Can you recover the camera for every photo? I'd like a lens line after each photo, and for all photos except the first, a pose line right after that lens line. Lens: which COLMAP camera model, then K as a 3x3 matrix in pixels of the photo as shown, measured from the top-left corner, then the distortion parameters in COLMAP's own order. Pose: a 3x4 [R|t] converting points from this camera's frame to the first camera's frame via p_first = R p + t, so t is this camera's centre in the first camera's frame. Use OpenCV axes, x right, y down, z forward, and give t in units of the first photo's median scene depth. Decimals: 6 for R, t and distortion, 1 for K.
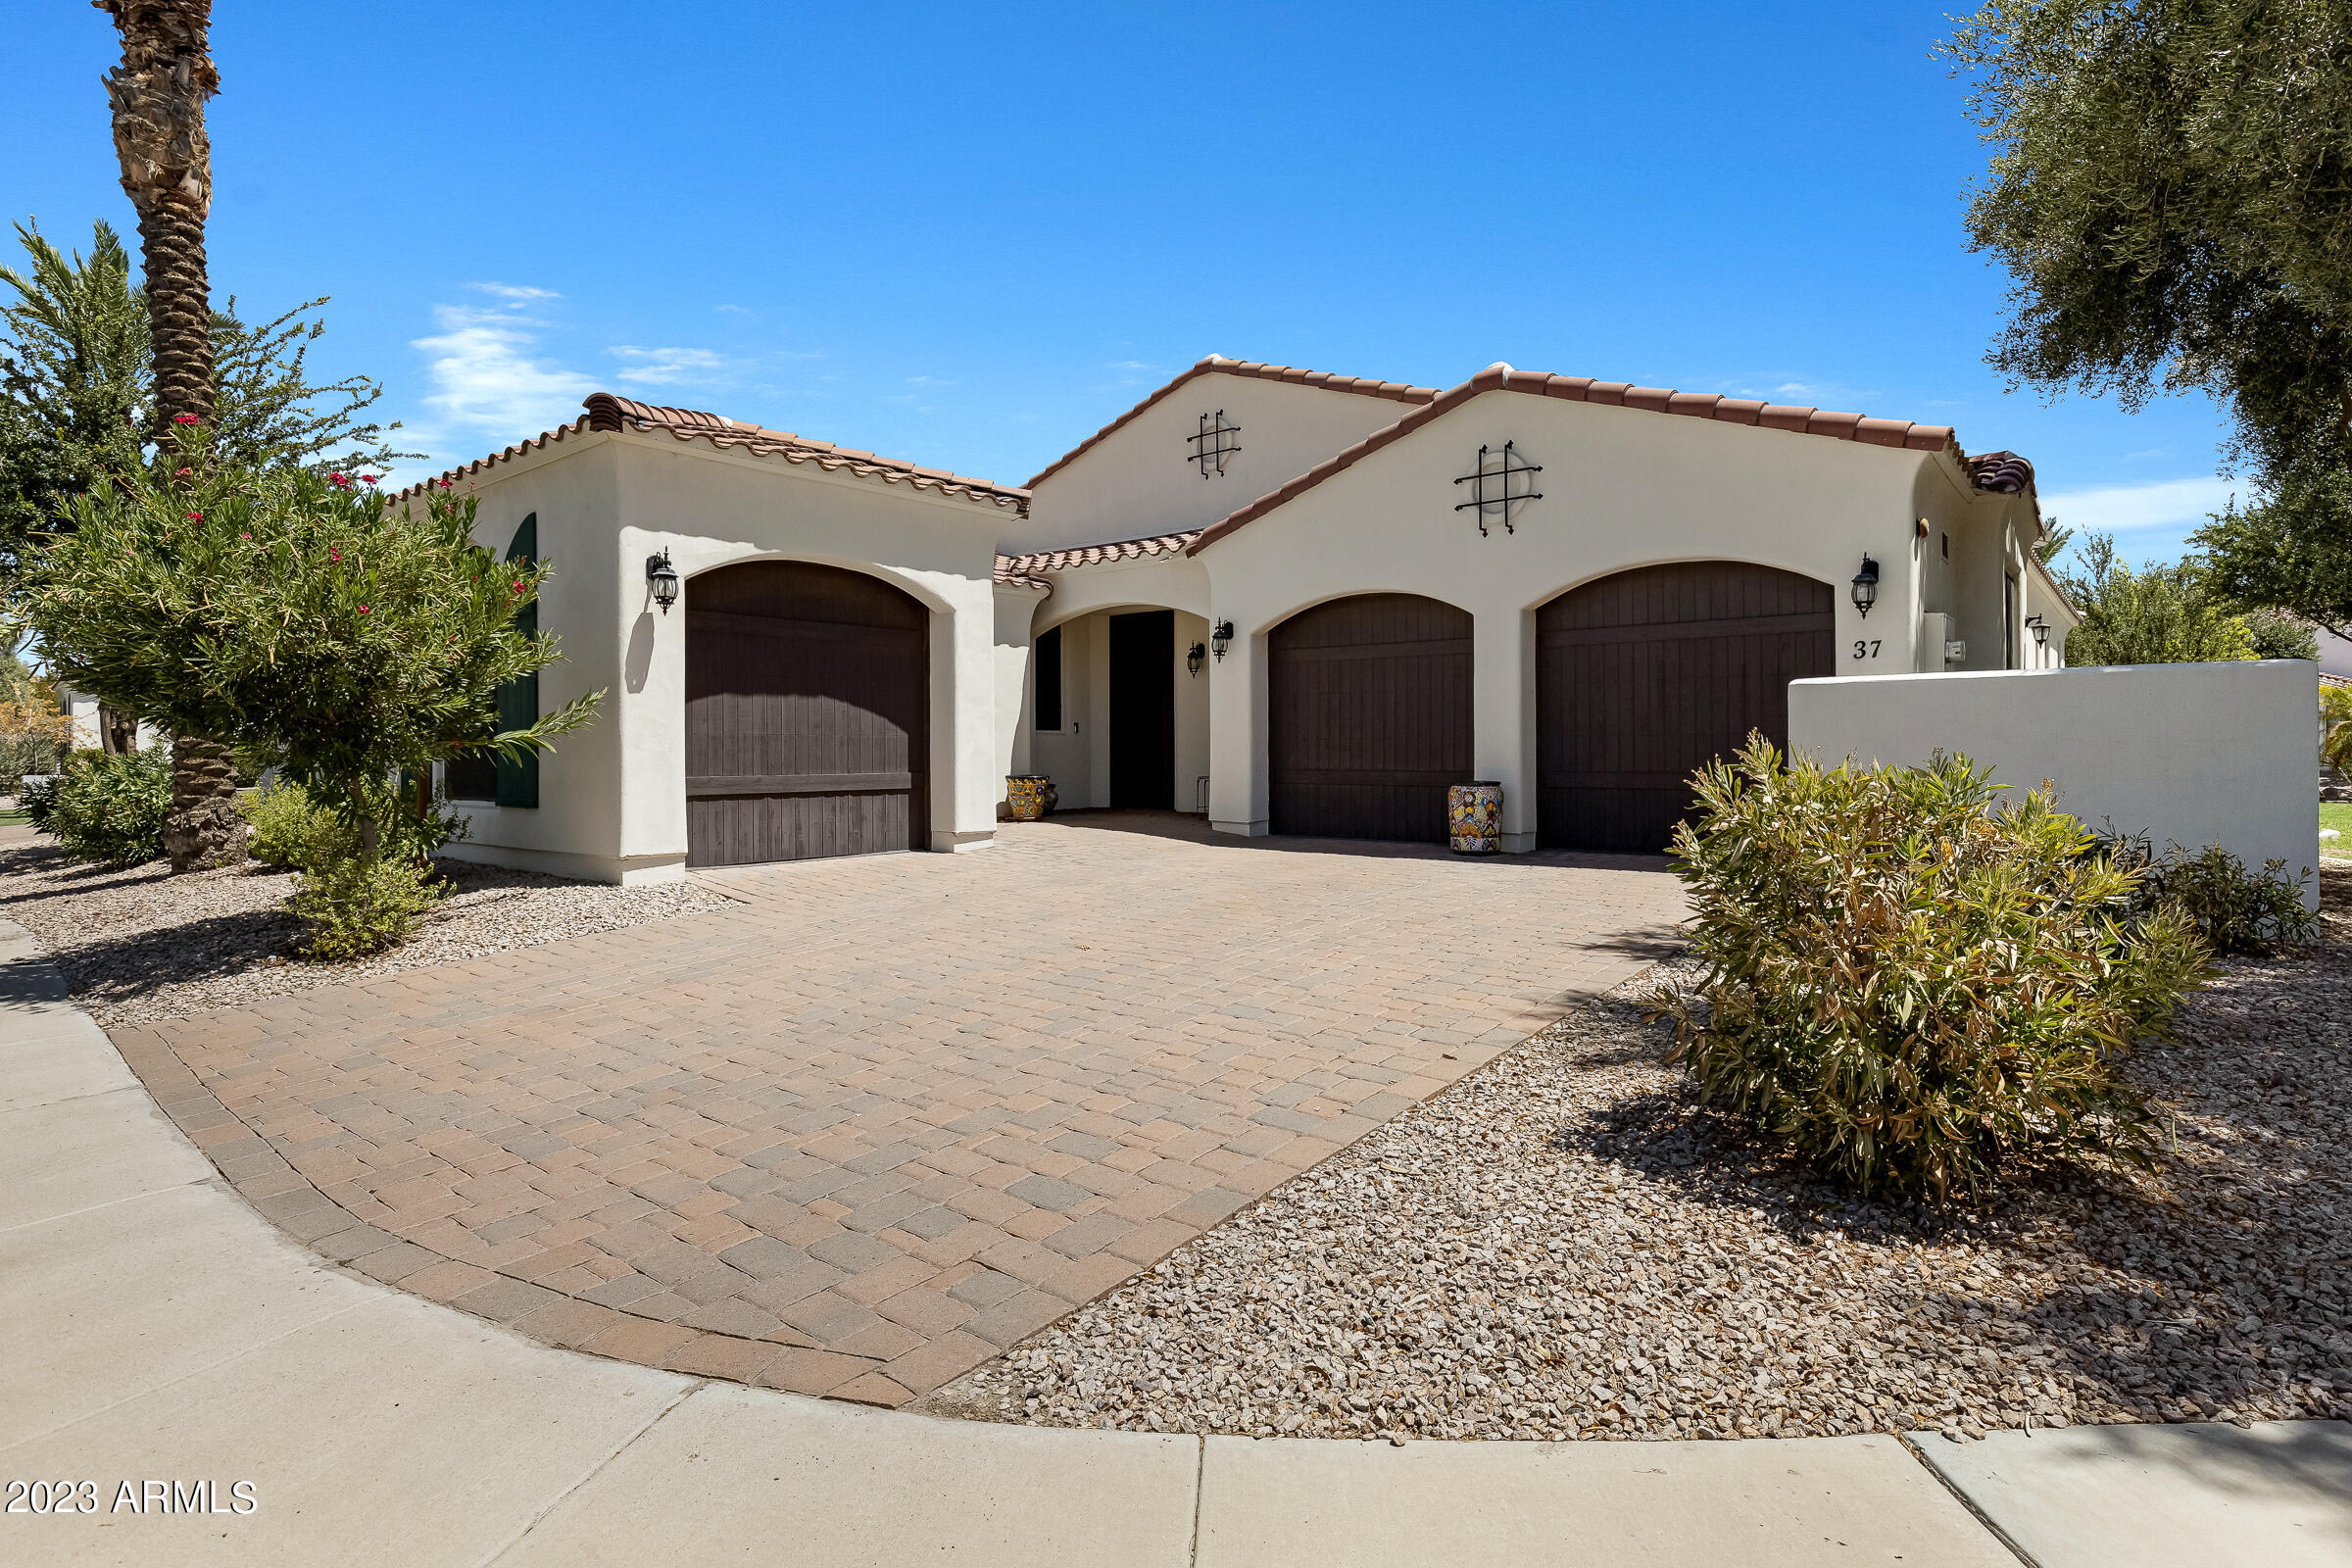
lens RADIAL K [[1258.5, 0, 1176.0], [0, 1258.5, 784.0], [0, 0, 1]] dist [0.000048, -0.000005]
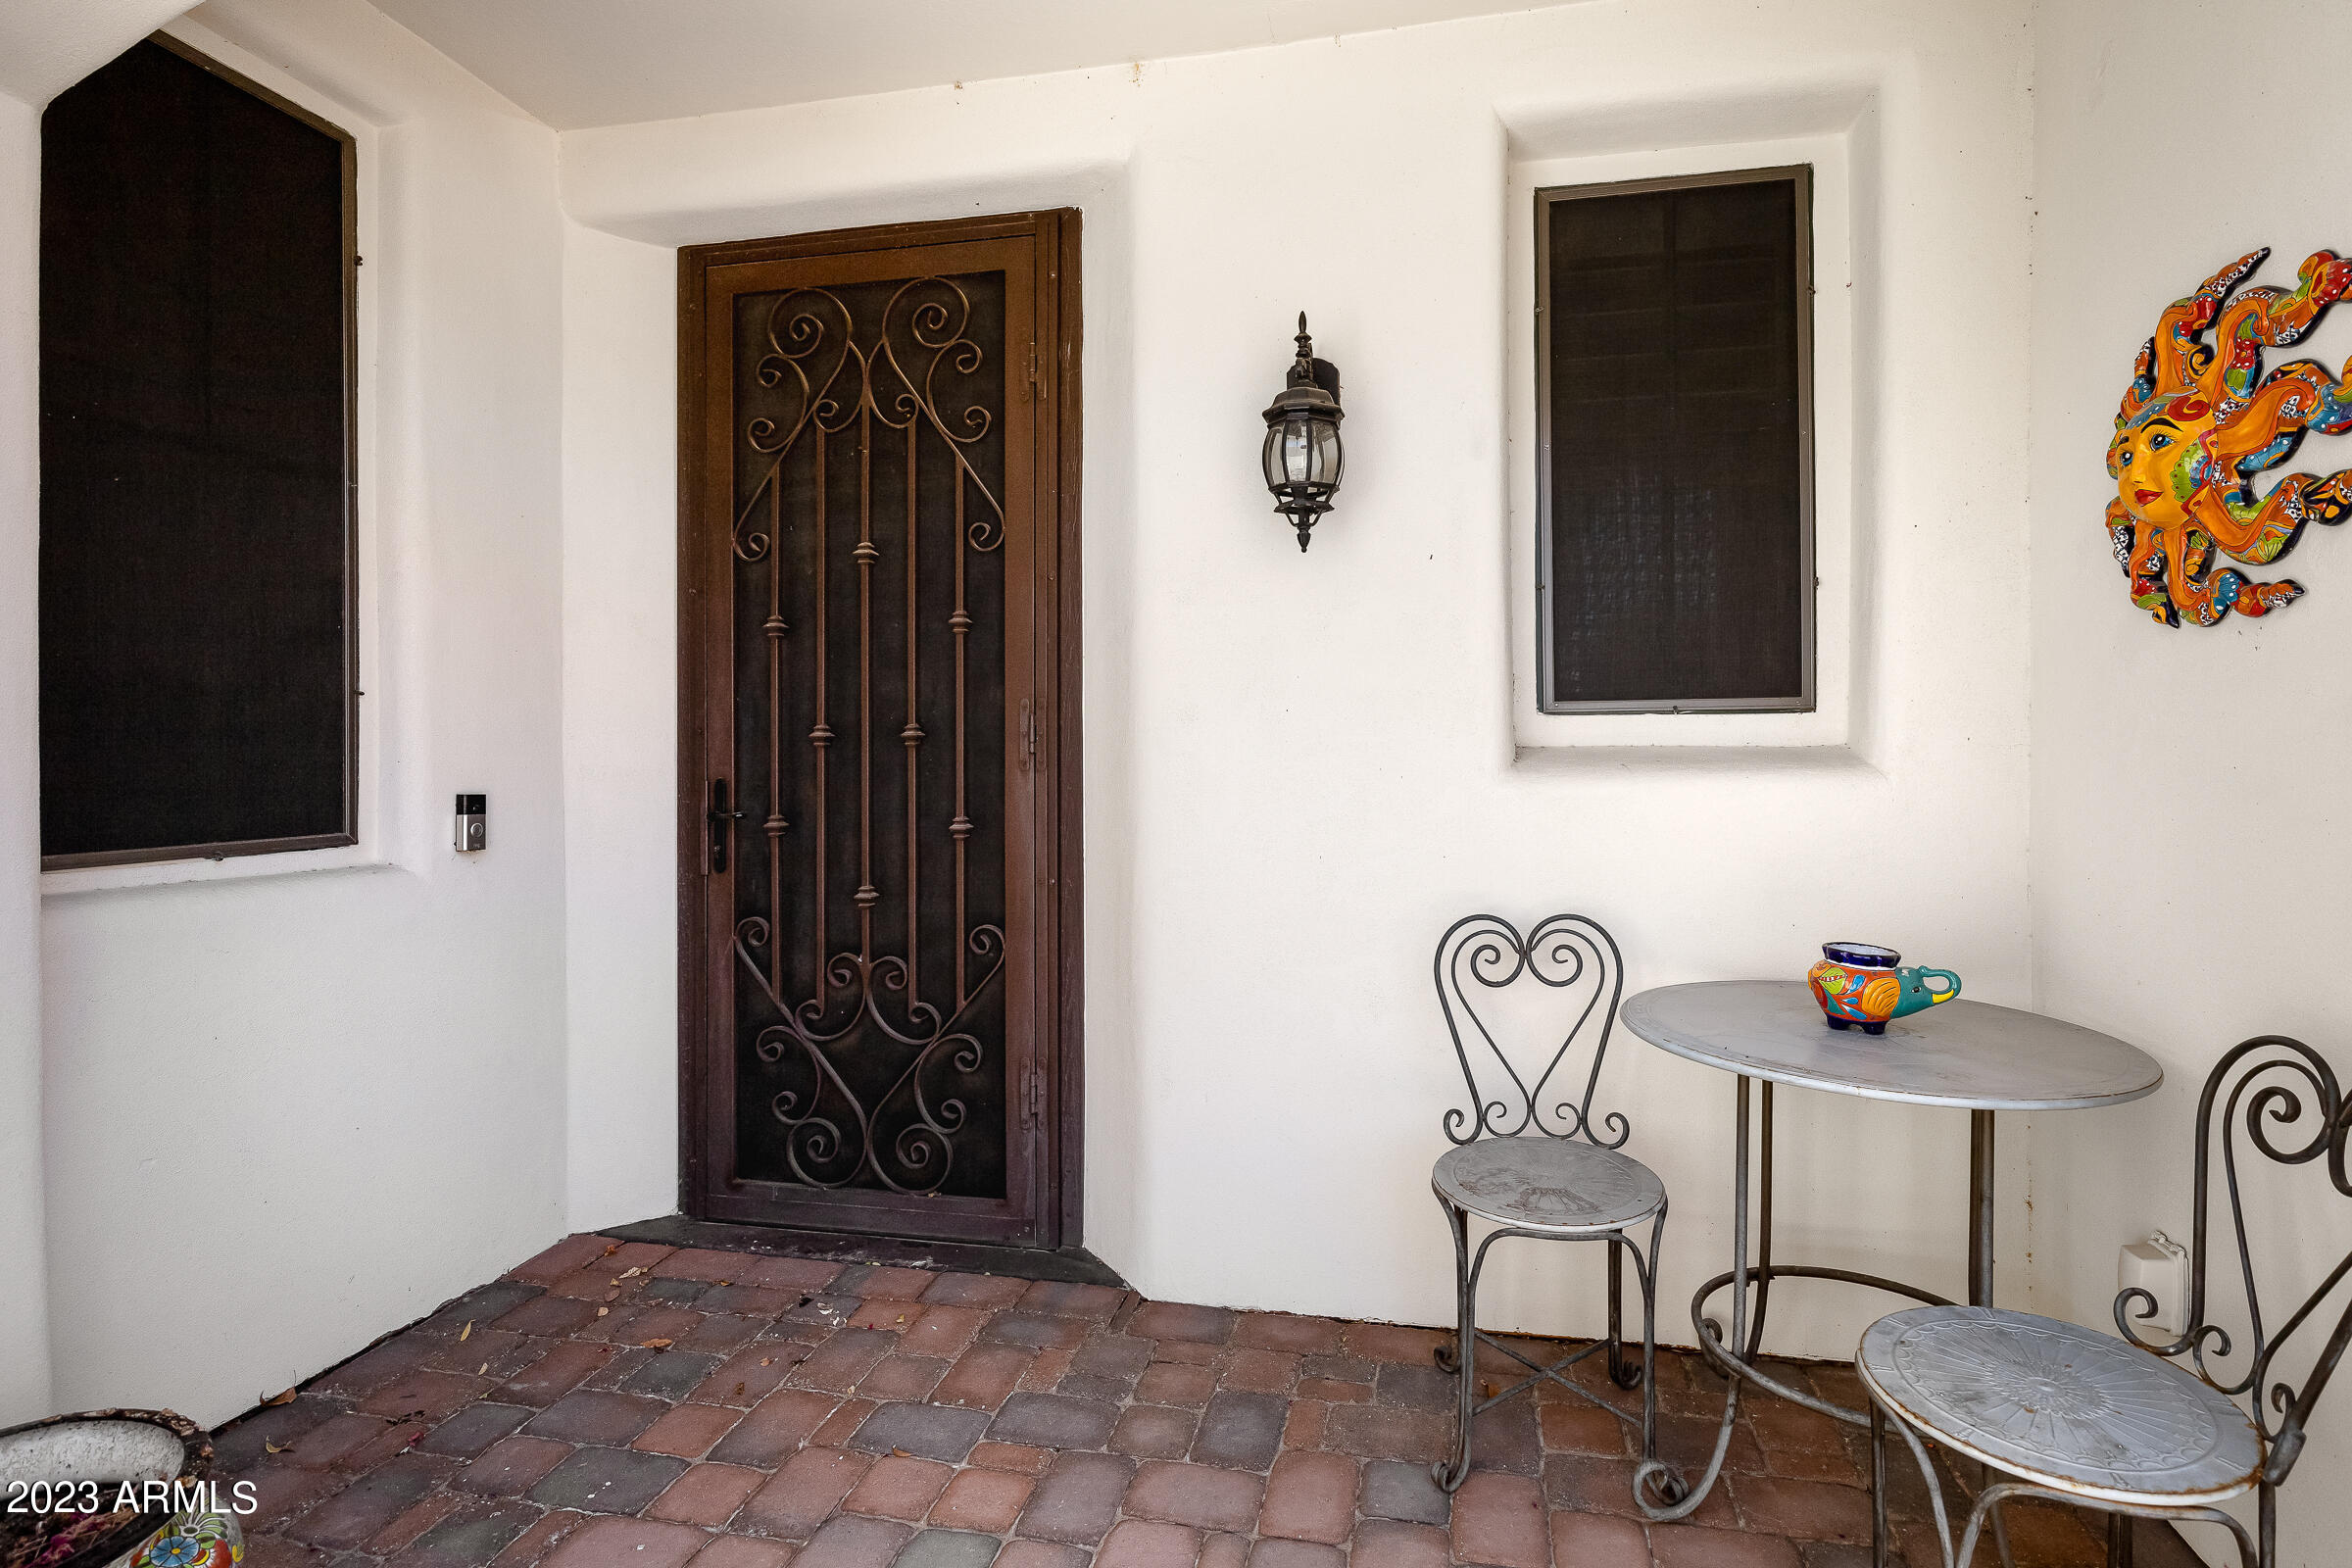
lens RADIAL K [[1088.9, 0, 1181.8], [0, 1088.9, 748.5], [0, 0, 1]] dist [0.000744, 0.000031]
pose [[0.885202, -0.002263, 0.465201, -0.067586], [0.014533, 0.999635, -0.022791, -0.053494], [-0.464980, 0.026936, 0.884912, 0.878811]]
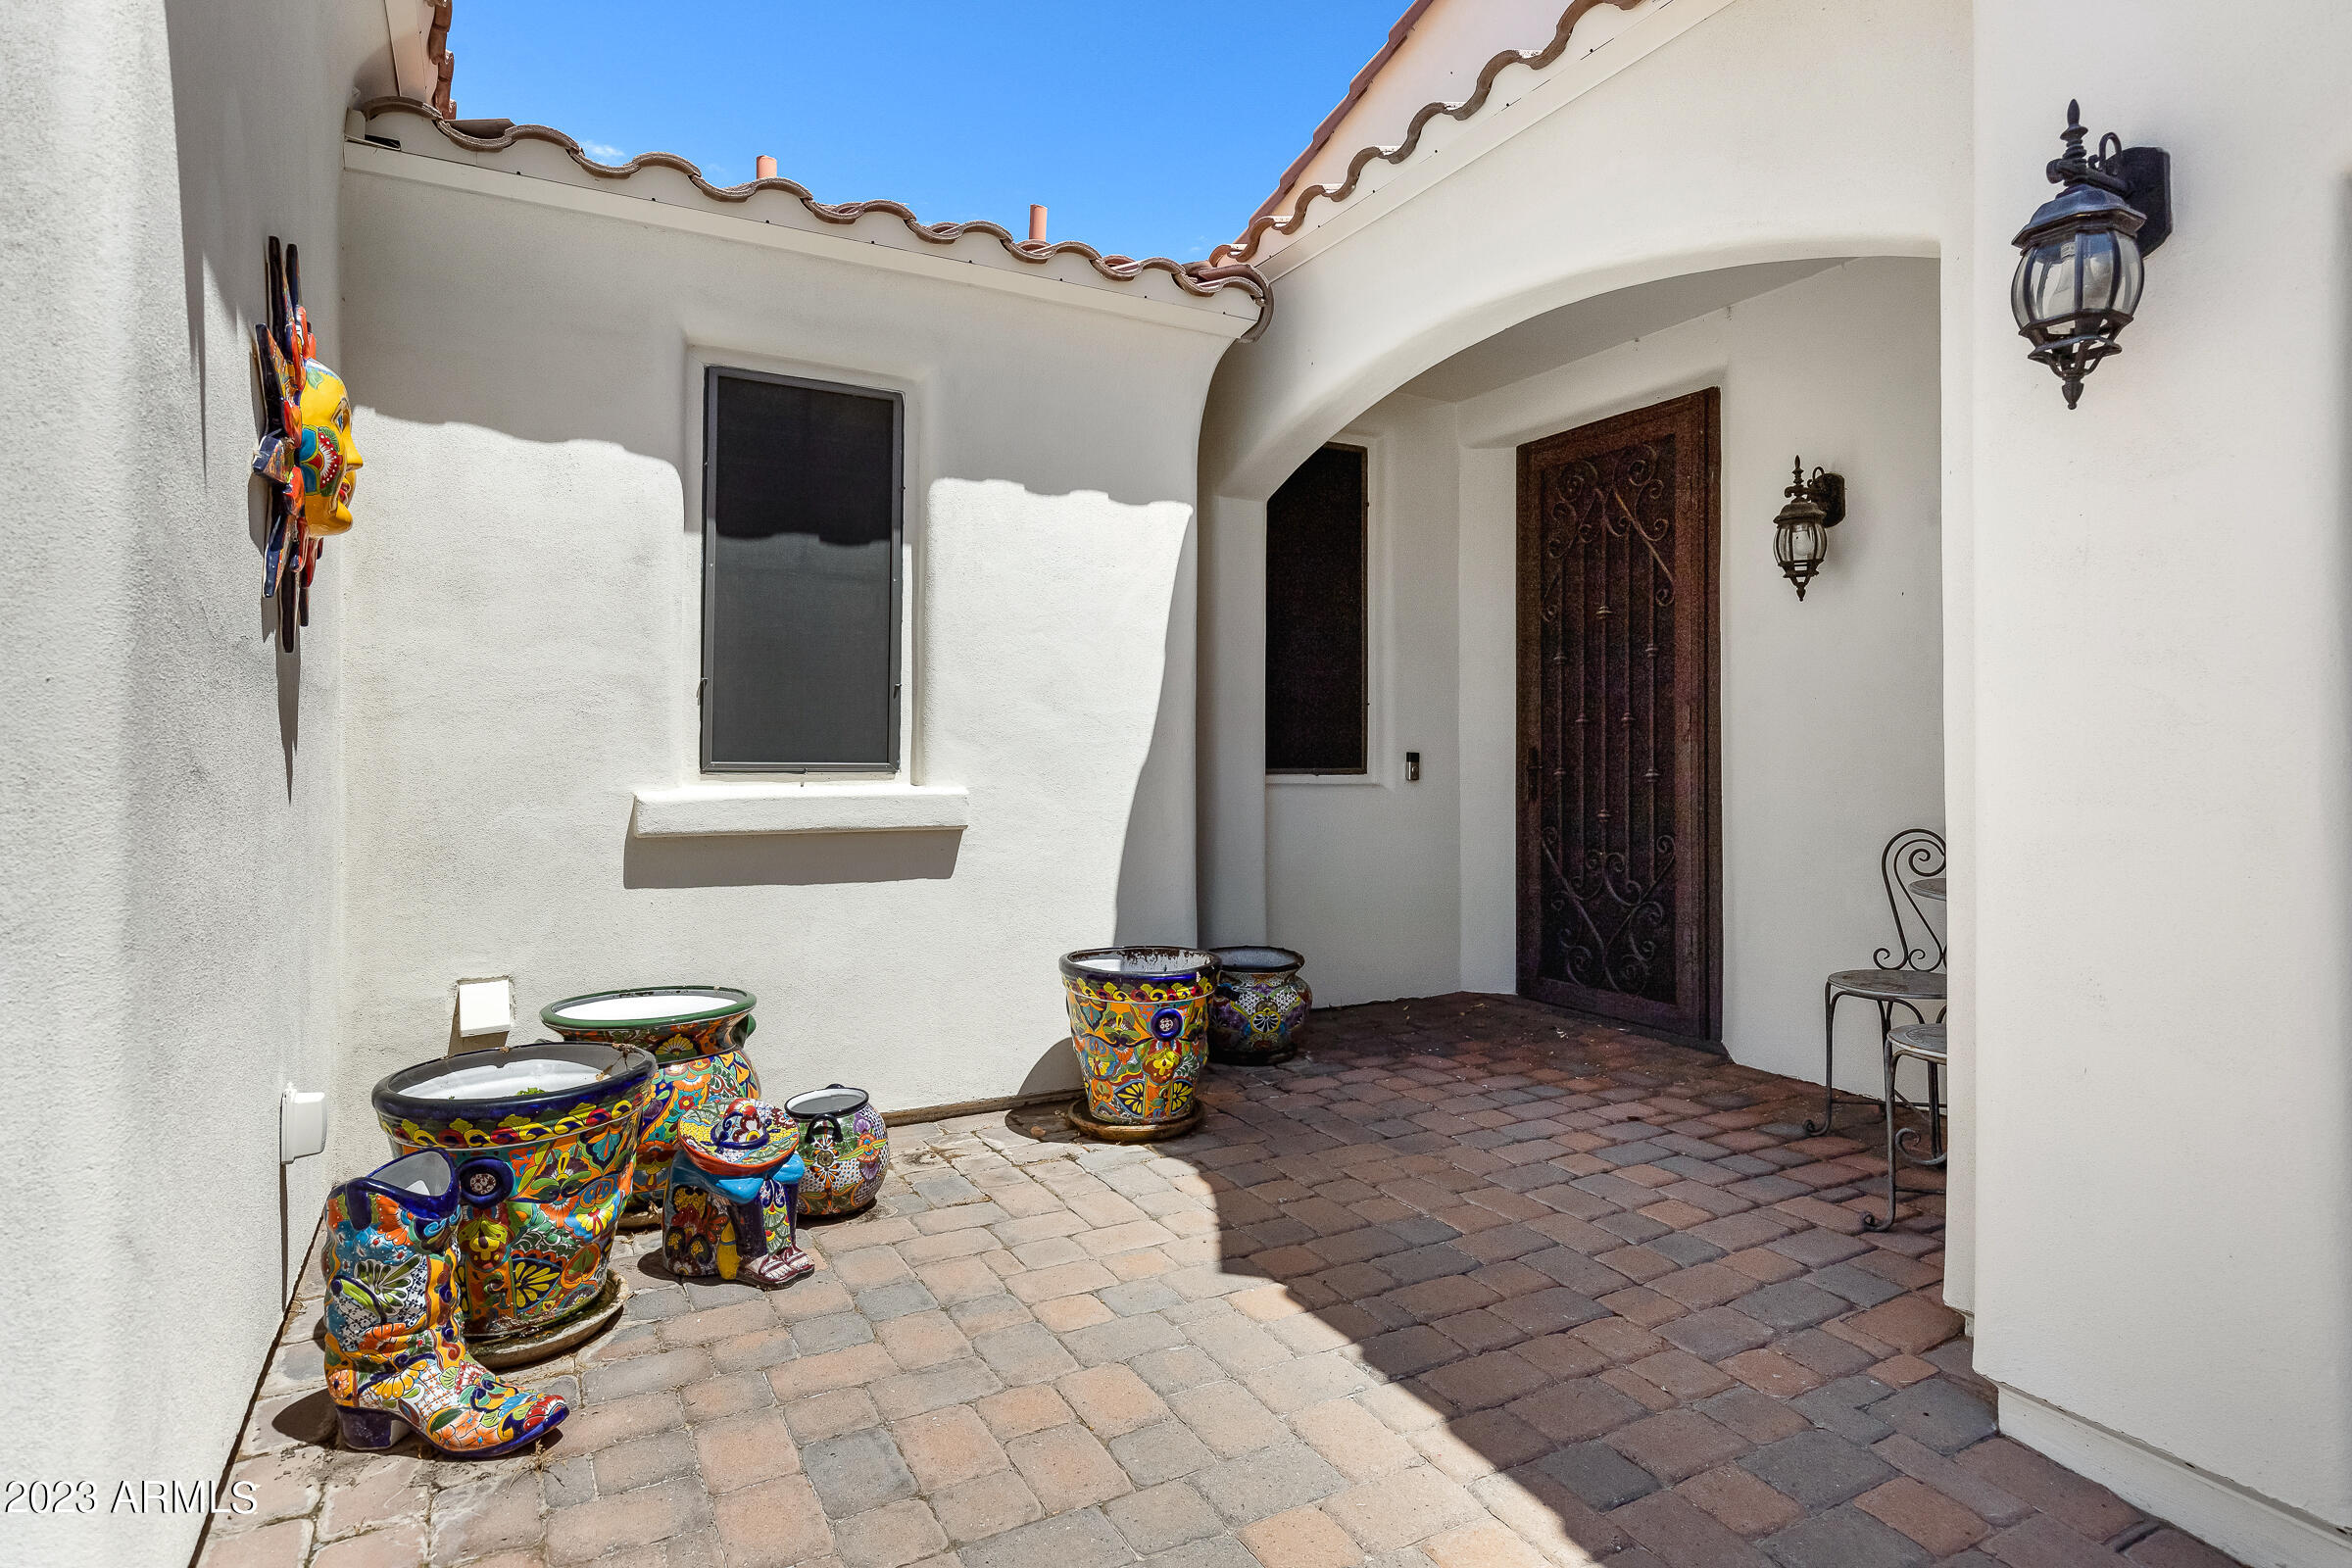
lens RADIAL K [[1238.5, 0, 1179.3], [0, 1238.5, 753.6], [0, 0, 1]] dist [-0.000113, -0.000084]
pose [[0.923354, 0.002142, -0.383944, -0.007352], [-0.012745, 0.999604, -0.025073, -0.041198], [0.383739, 0.028044, 0.923016, 0.699812]]
